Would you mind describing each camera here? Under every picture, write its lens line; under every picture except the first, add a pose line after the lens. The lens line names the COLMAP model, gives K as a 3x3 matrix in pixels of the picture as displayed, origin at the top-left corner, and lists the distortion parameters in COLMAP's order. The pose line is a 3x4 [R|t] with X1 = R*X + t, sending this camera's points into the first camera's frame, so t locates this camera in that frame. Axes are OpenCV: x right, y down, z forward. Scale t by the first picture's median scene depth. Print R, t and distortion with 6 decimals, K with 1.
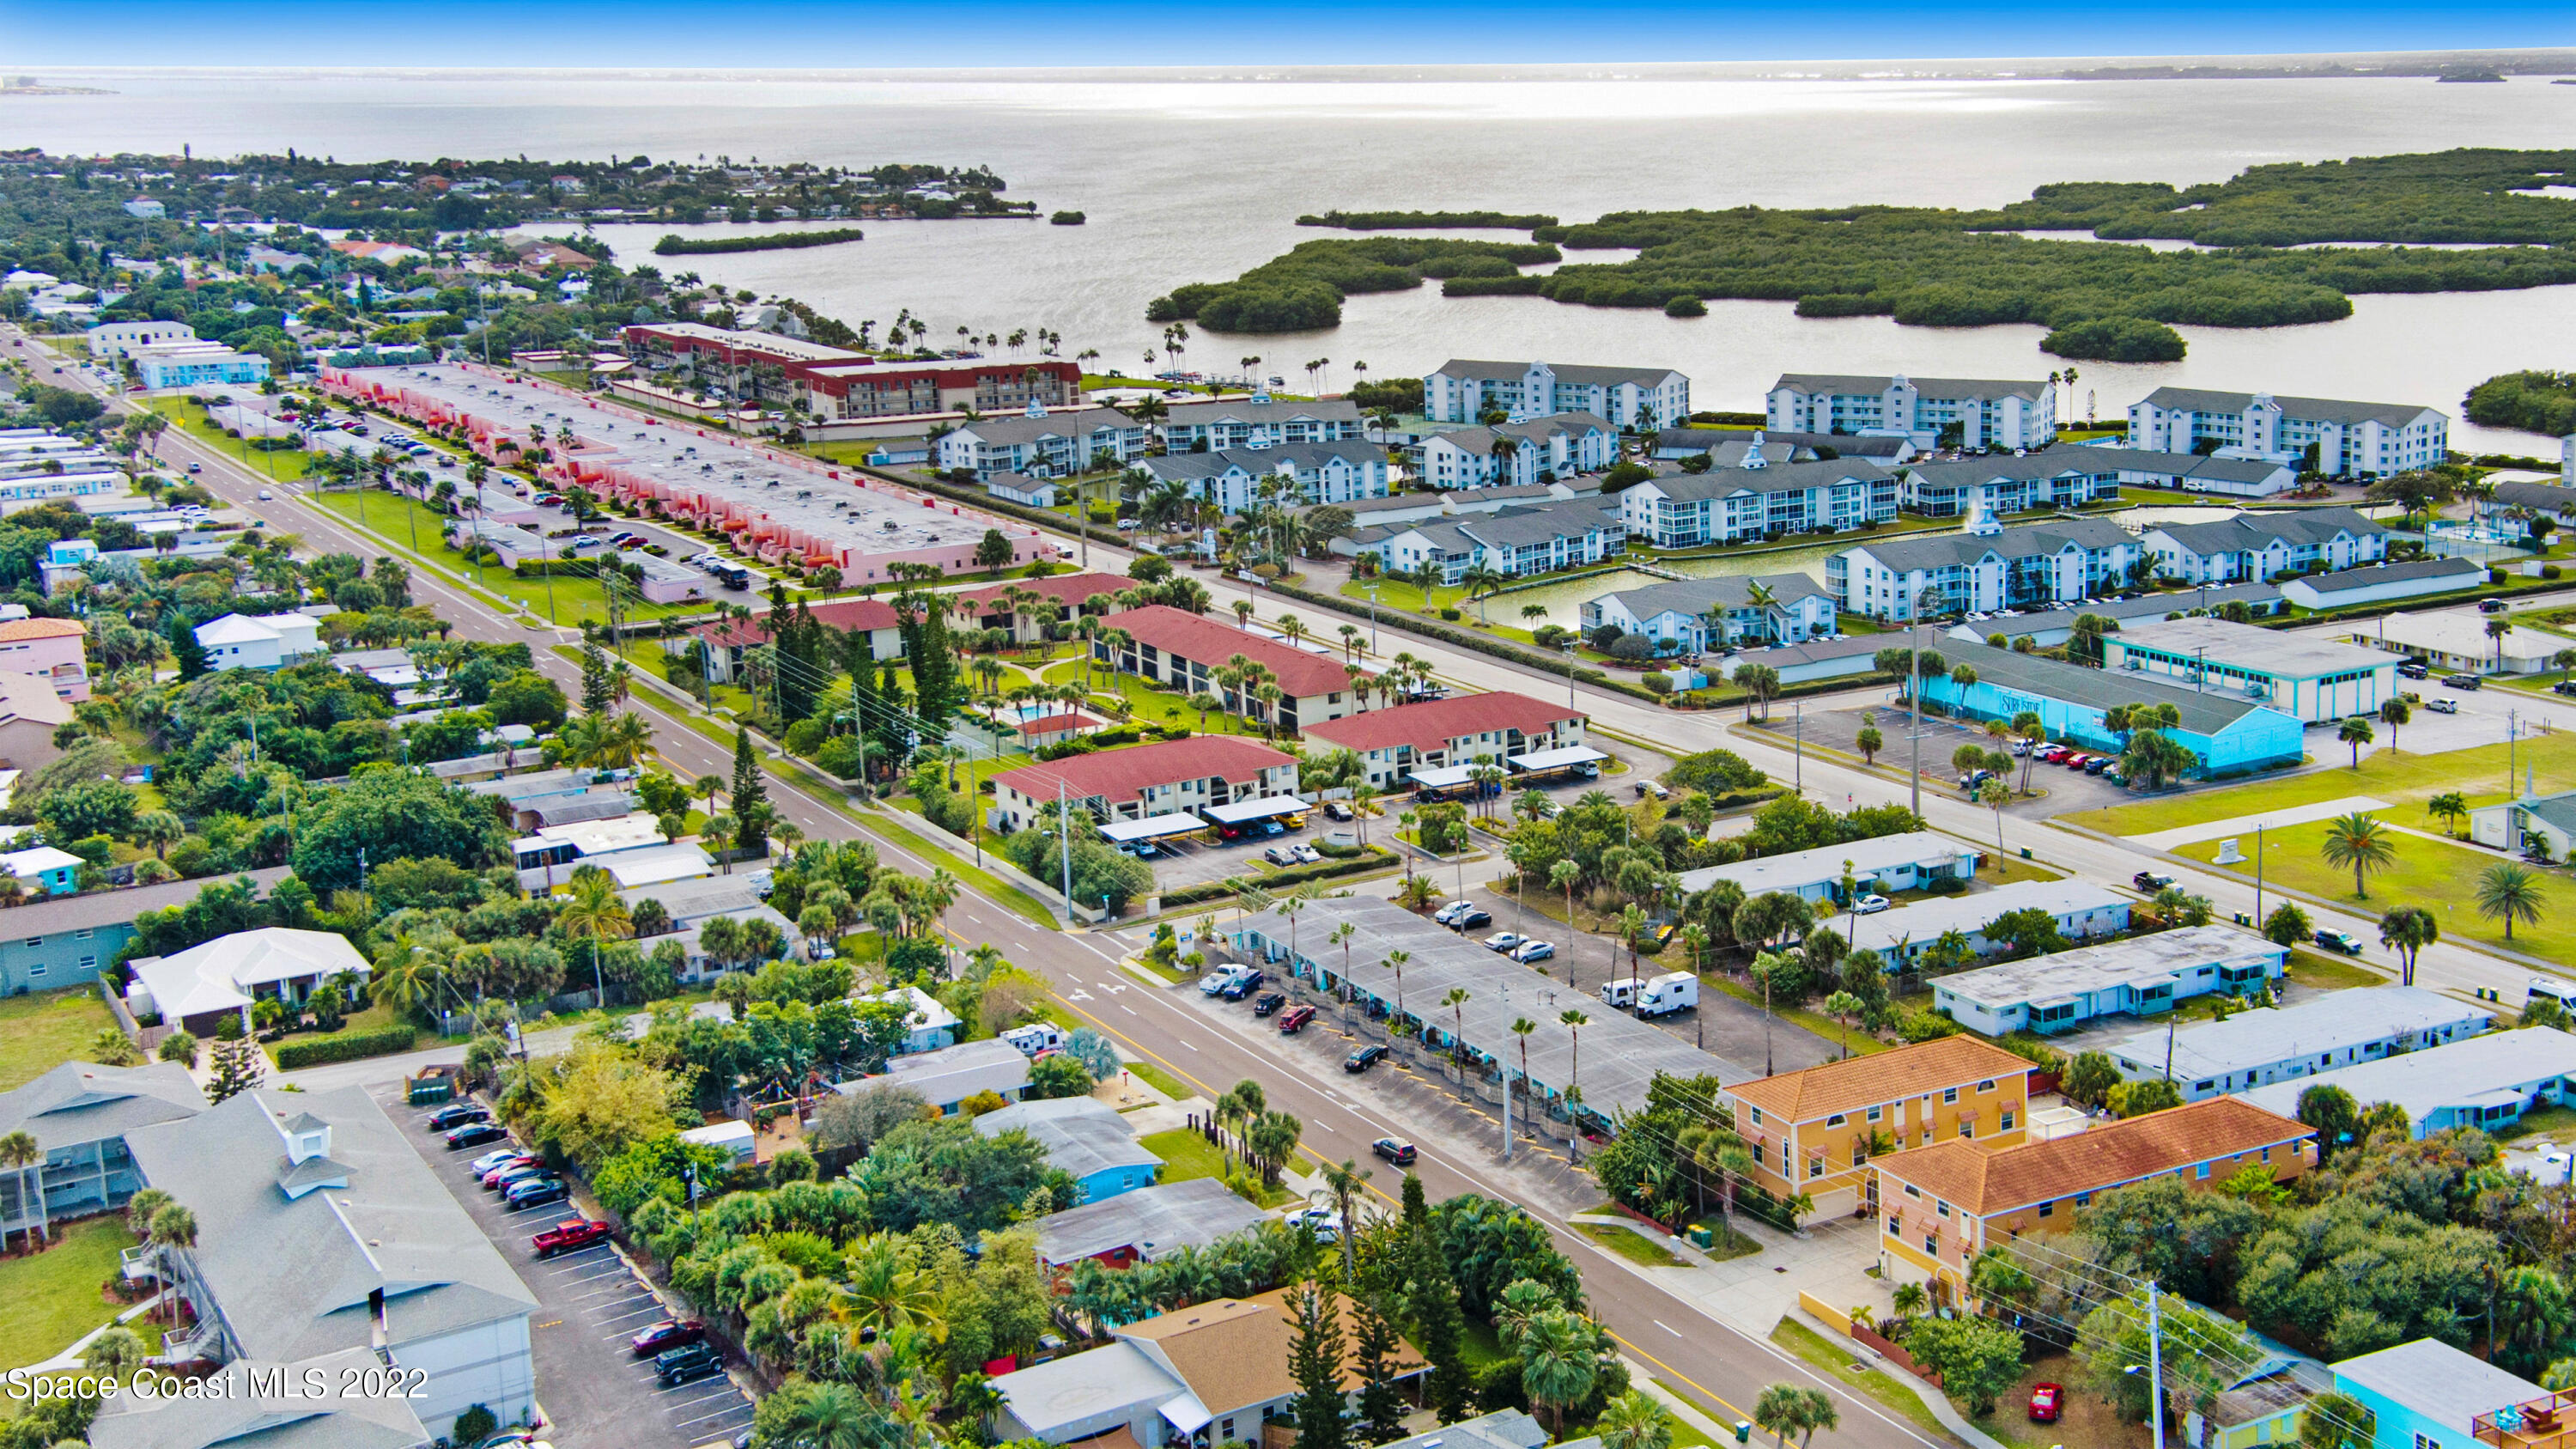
lens RADIAL K [[2956.3, 0, 1464.3], [0, 2956.3, 717.5], [0, 0, 1]] dist [0.135448, 0.008132]
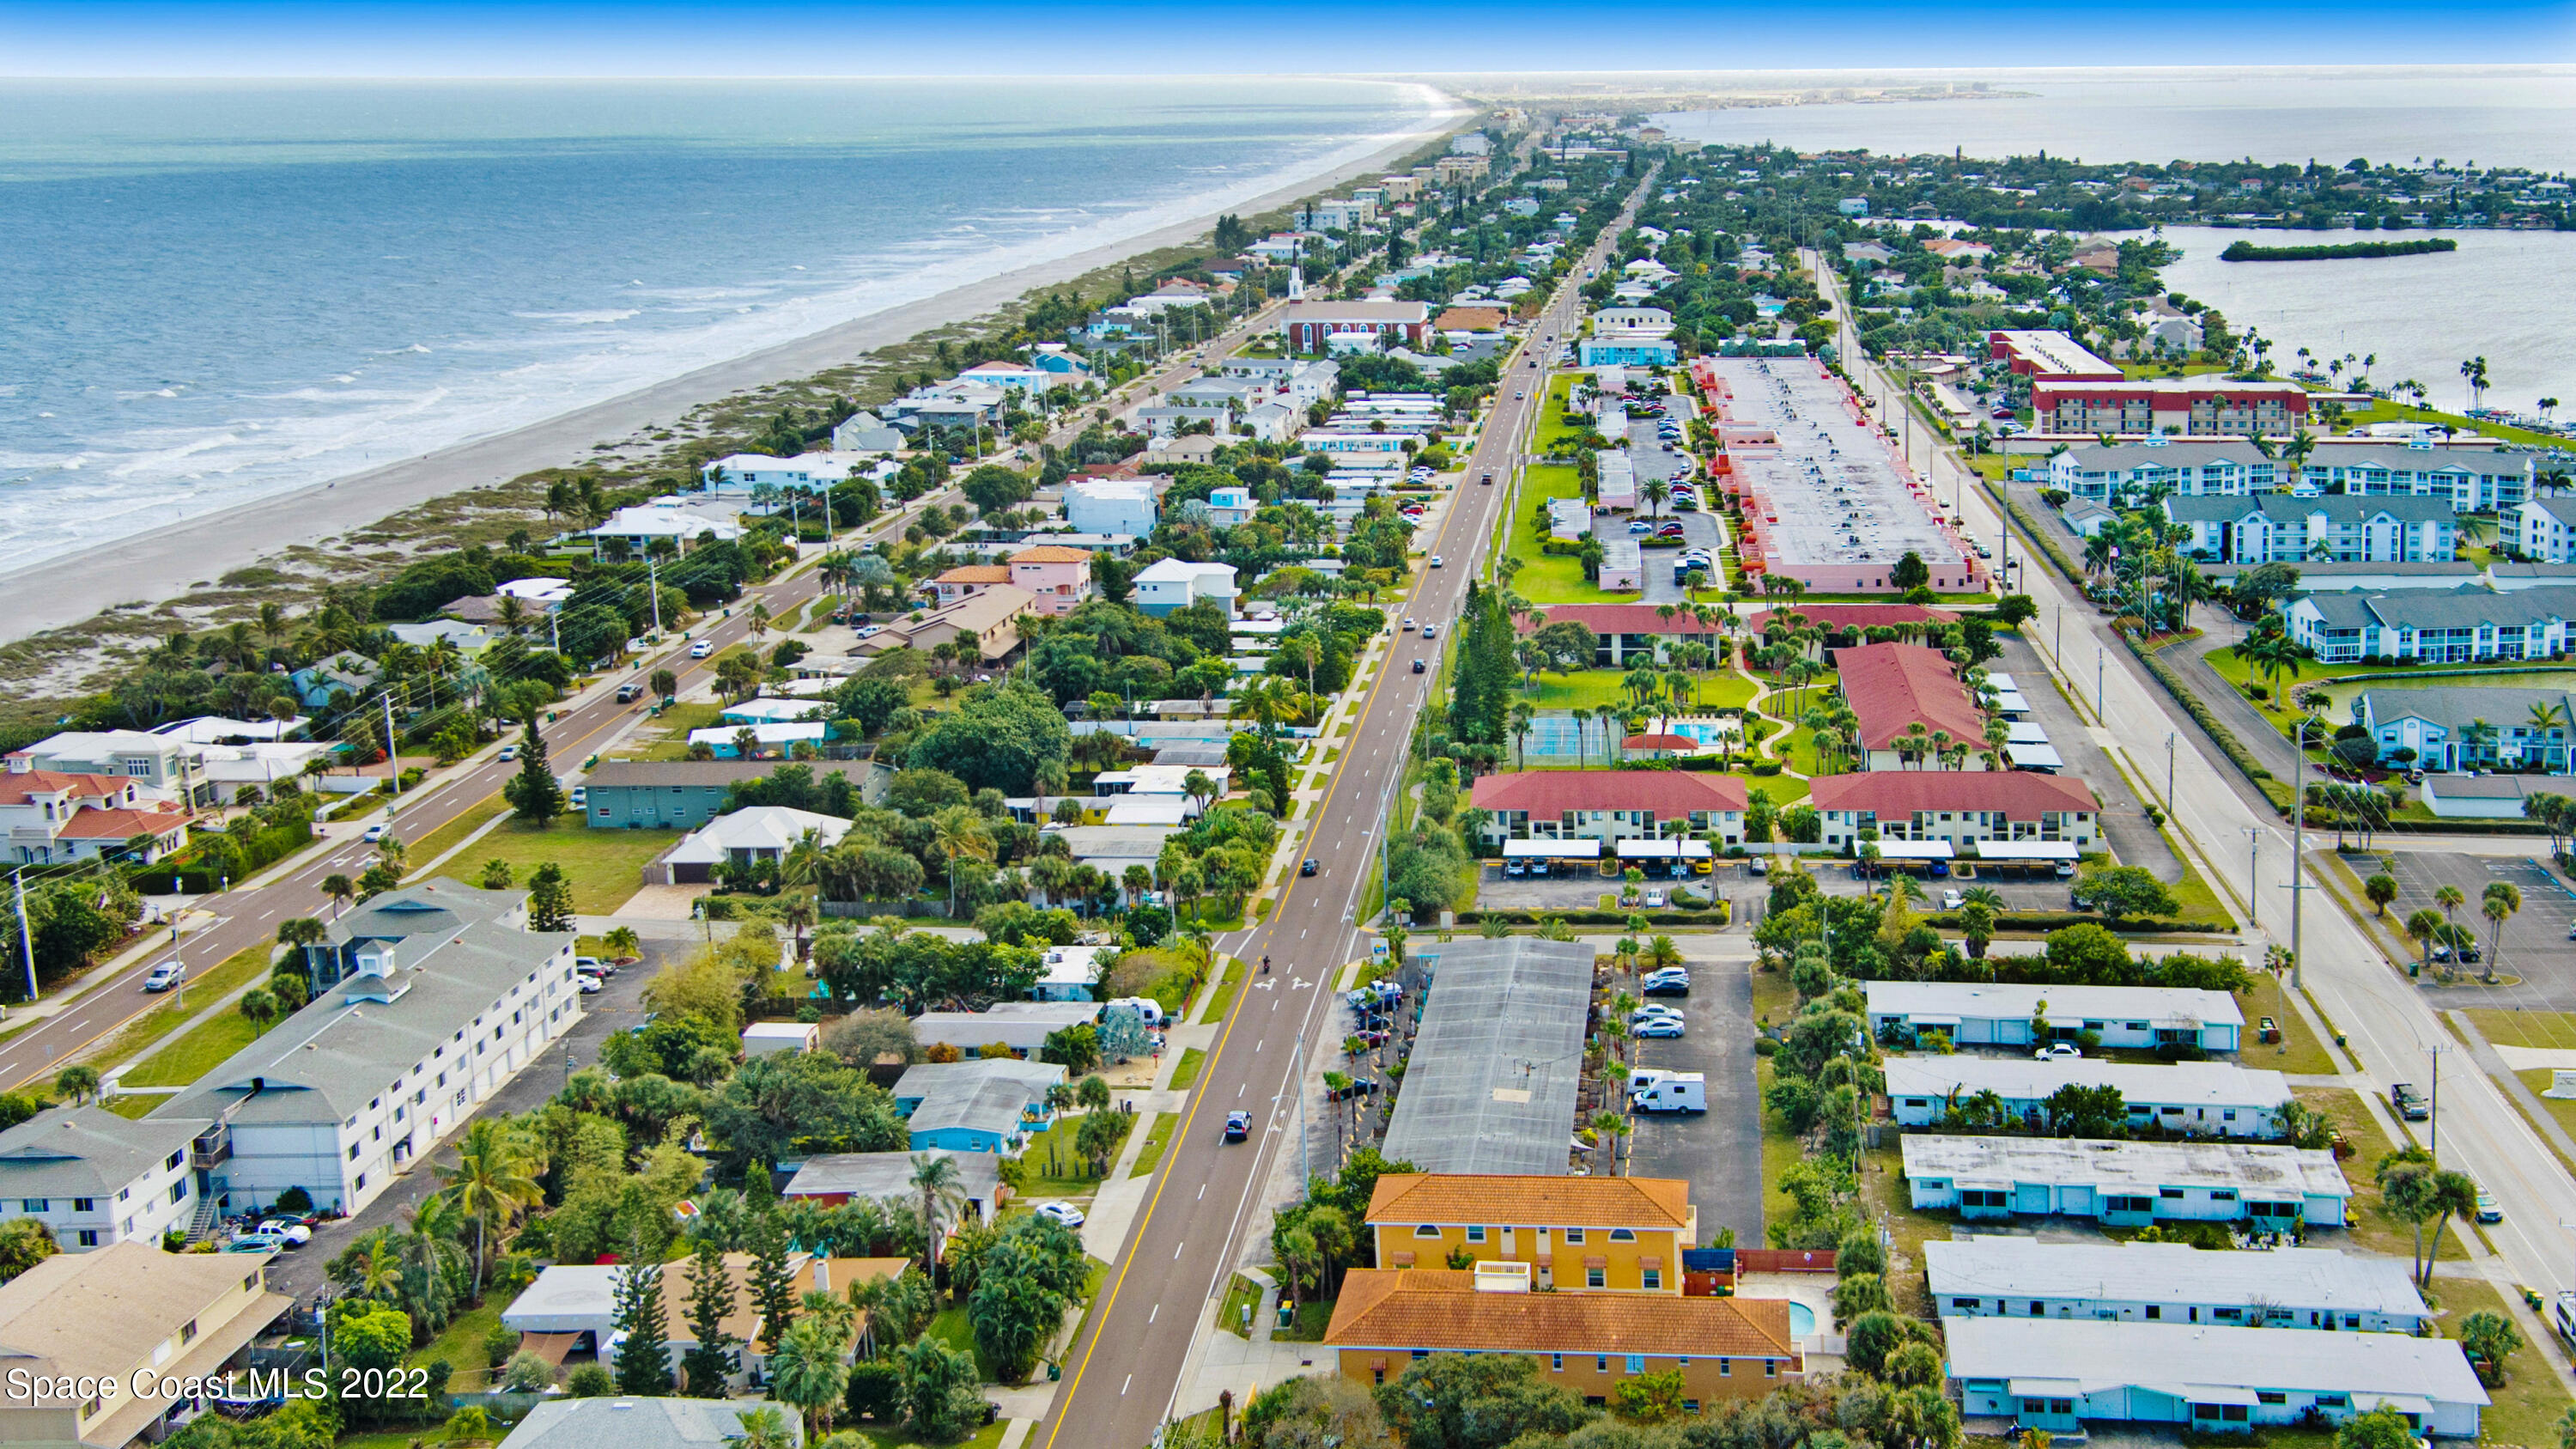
lens RADIAL K [[2956.3, 0, 1464.3], [0, 2956.3, 717.5], [0, 0, 1]] dist [0.135448, 0.008132]
pose [[0.822285, 0.134769, -0.552887, 0.277685], [-0.134331, 0.990065, 0.041548, -0.029757], [0.552994, 0.040106, 0.832219, 0.089386]]
